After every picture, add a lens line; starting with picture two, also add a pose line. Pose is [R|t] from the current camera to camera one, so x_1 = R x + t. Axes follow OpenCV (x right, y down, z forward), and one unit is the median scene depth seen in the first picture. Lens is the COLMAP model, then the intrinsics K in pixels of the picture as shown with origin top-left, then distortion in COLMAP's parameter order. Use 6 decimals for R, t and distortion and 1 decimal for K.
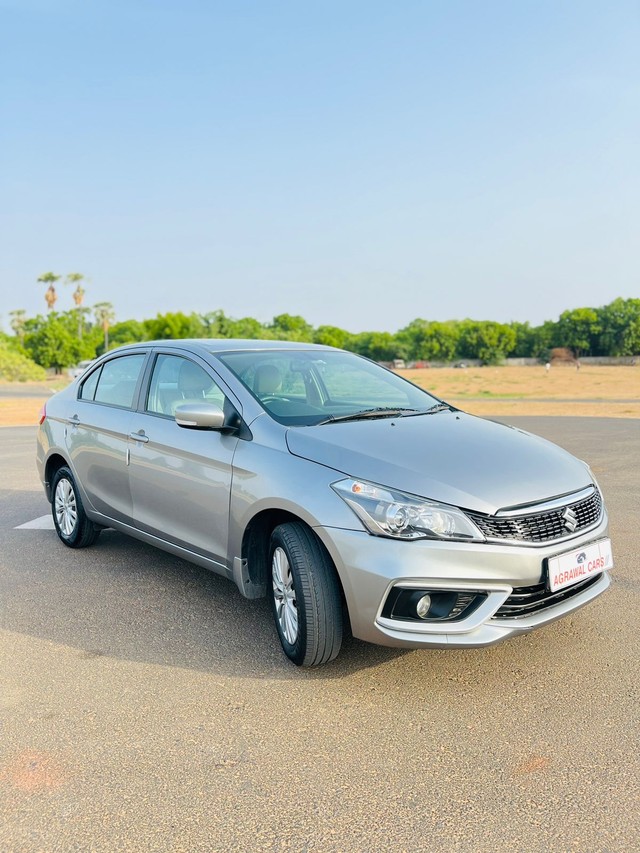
lens RADIAL K [[641.9, 0, 320.1], [0, 641.9, 419.8], [0, 0, 1]] dist [0.047235, -0.073463]
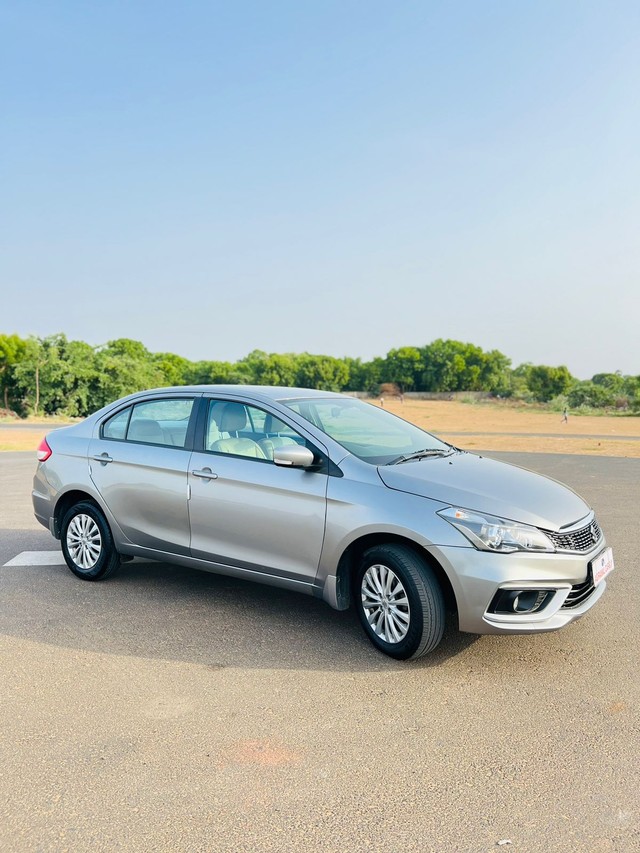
lens RADIAL K [[642.0, 0, 320.0], [0, 642.0, 426.5], [0, 0, 1]] dist [0.049103, -0.073417]
pose [[0.968112, 0.010924, 0.250278, -0.439883], [-0.001875, 0.999337, -0.036368, -0.018477], [-0.250509, 0.034739, 0.967491, -0.153551]]
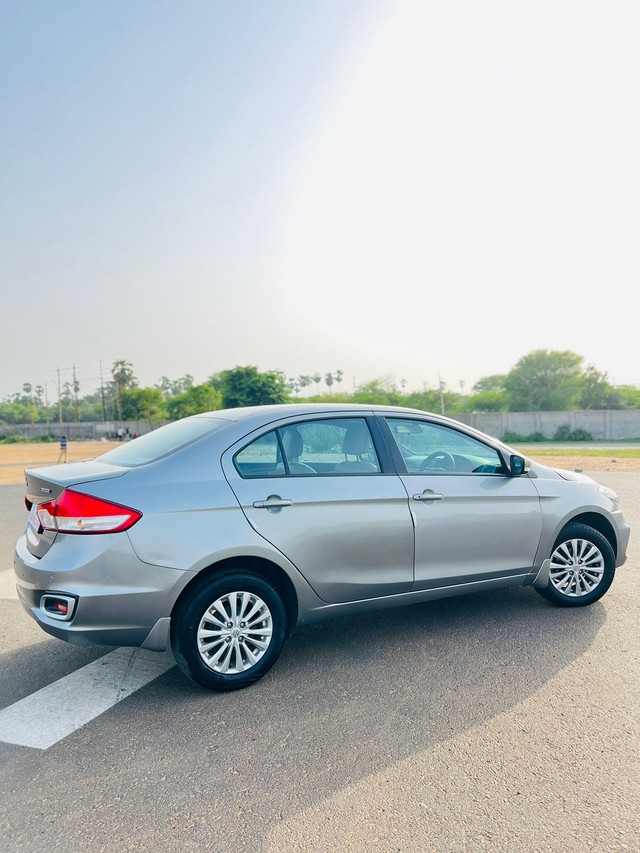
lens RADIAL K [[641.9, 0, 320.1], [0, 641.9, 419.8], [0, 0, 1]] dist [0.047235, -0.073463]
pose [[0.217457, 0.001033, 0.976069, -1.611907], [0.090049, 0.995714, -0.021115, -0.108945], [-0.971907, 0.092485, 0.216432, 1.126900]]
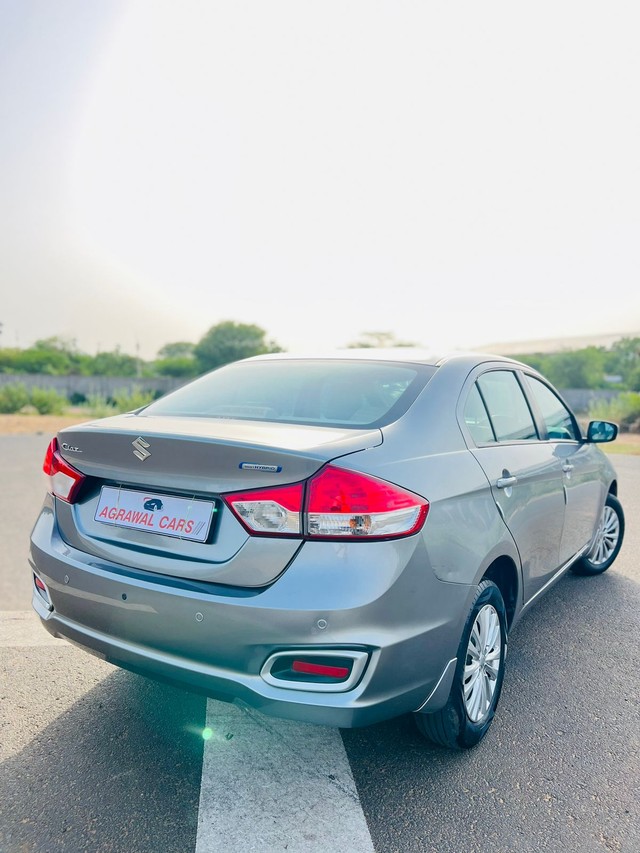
lens RADIAL K [[642.0, 0, 320.0], [0, 642.0, 426.5], [0, 0, 1]] dist [0.049103, -0.073417]
pose [[-0.264646, -0.061202, 0.962402, -1.257563], [0.045584, 0.996075, 0.075878, -0.136415], [-0.963268, 0.063951, -0.260817, 1.904291]]
